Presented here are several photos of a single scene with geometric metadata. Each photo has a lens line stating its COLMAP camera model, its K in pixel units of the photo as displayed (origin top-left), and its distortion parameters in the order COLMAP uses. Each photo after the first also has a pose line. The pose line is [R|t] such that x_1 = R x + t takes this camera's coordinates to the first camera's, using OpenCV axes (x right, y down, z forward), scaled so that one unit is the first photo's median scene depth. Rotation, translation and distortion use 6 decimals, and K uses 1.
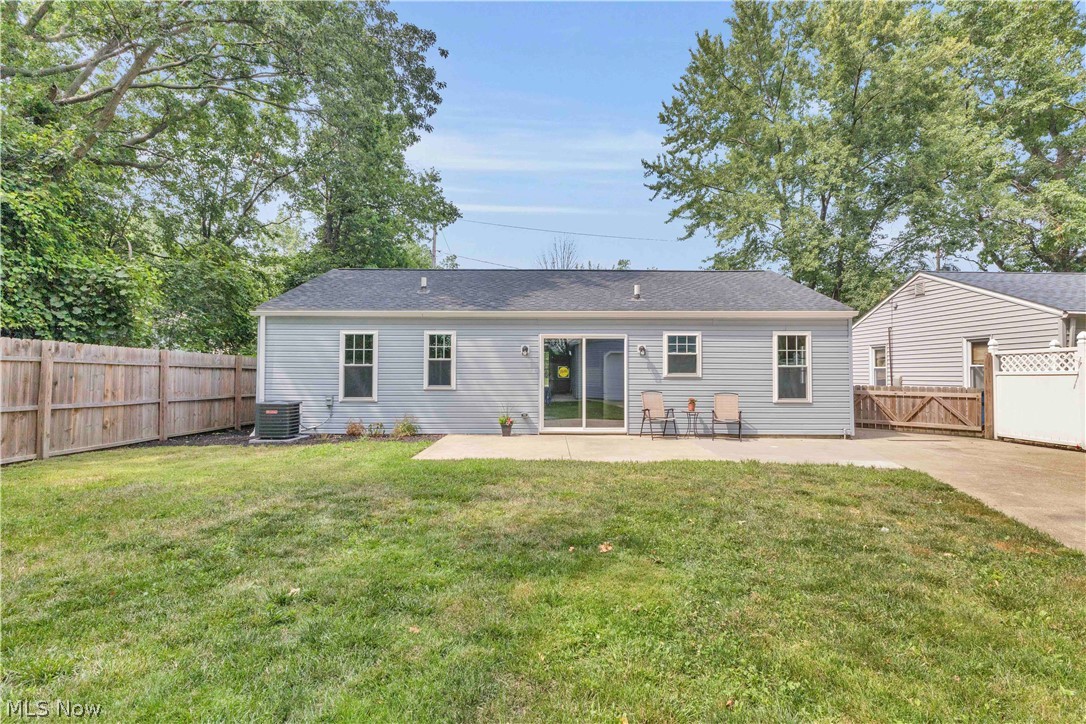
lens RADIAL K [[520.4, 0, 543.0], [0, 520.4, 357.2], [0, 0, 1]] dist [-0.001427, -0.000694]
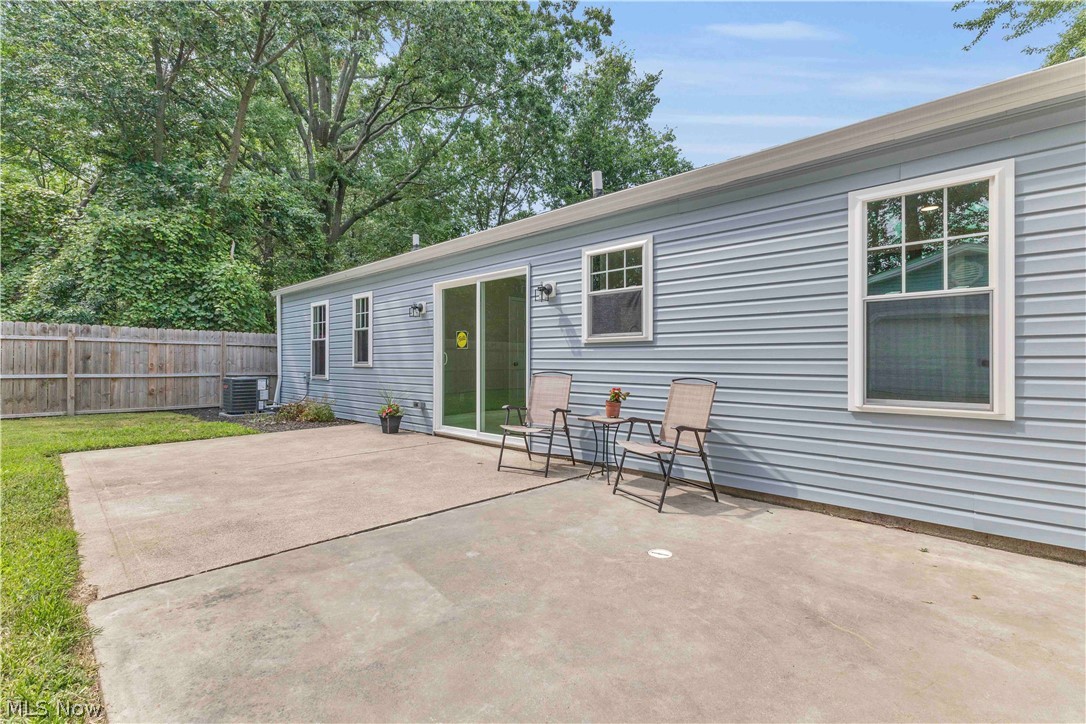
lens RADIAL K [[475.0, 0, 539.1], [0, 475.0, 363.2], [0, 0, 1]] dist [0.008254, 0.000112]
pose [[0.738605, 0.000019, -0.674138, 0.496843], [0.024872, 0.999318, 0.027280, 0.043448], [0.673680, -0.036916, 0.738101, 0.640692]]
